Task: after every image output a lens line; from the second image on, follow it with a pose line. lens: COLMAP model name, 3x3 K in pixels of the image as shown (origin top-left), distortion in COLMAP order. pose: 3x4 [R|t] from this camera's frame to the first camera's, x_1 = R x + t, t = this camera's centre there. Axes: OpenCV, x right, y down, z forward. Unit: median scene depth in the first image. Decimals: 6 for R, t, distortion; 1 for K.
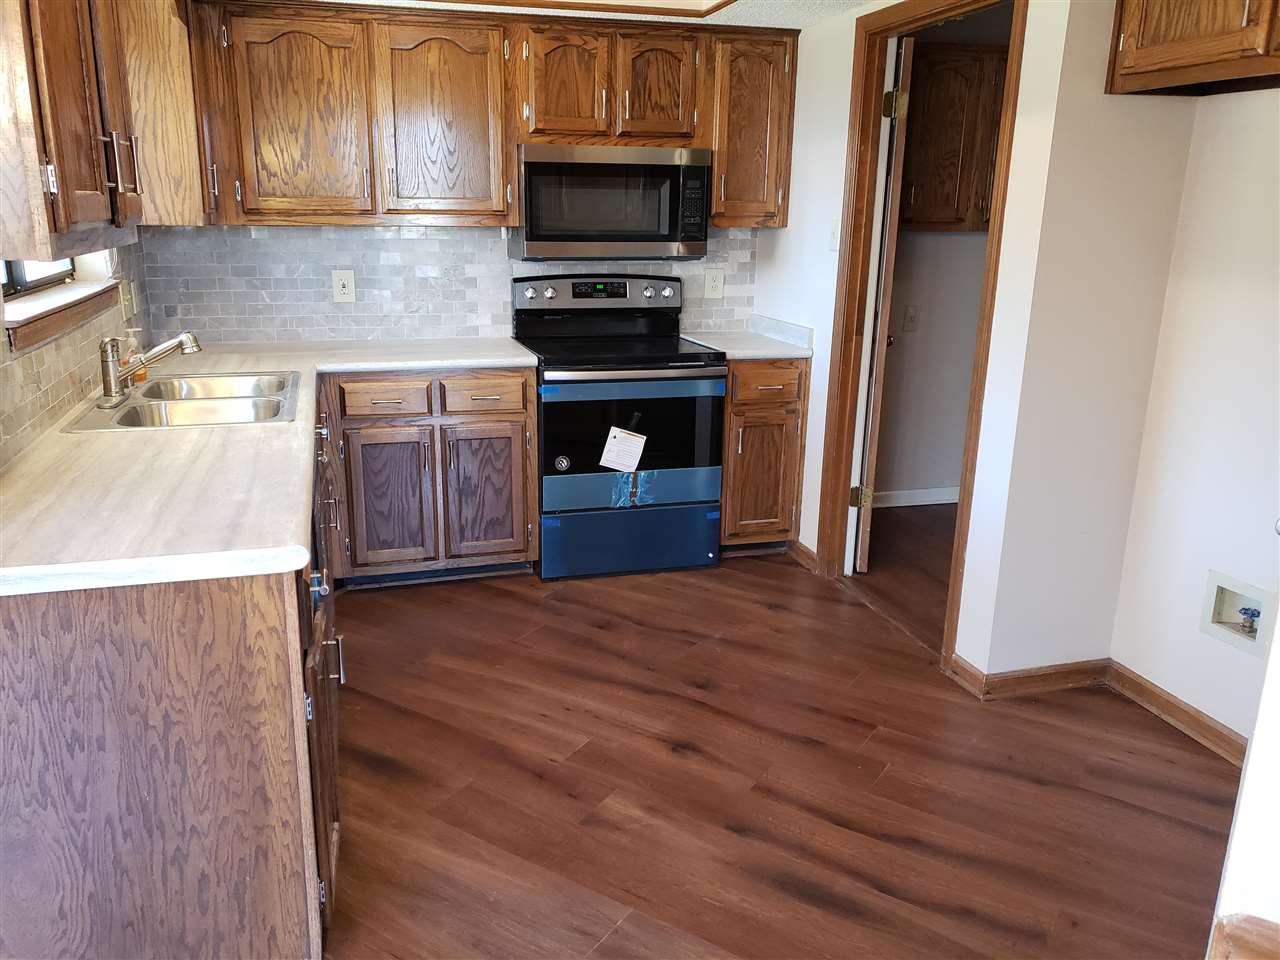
lens RADIAL K [[999.5, 0, 633.3], [0, 999.5, 474.0], [0, 0, 1]] dist [0.010623, 0.009488]
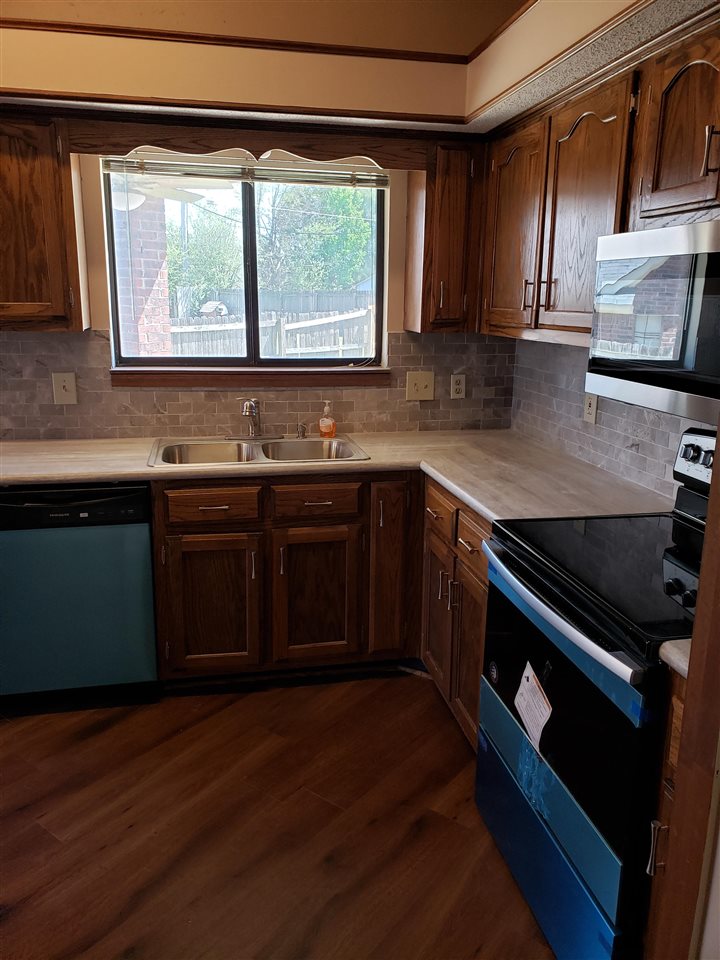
lens RADIAL K [[731.8, 0, 359.0], [0, 731.8, 458.7], [0, 0, 1]] dist [0.007900, -0.007882]
pose [[-0.069819, 0.202430, -0.976805, 0.448844], [-0.269949, 0.938826, 0.213855, -0.258873], [0.960340, 0.278619, -0.010902, 0.926469]]
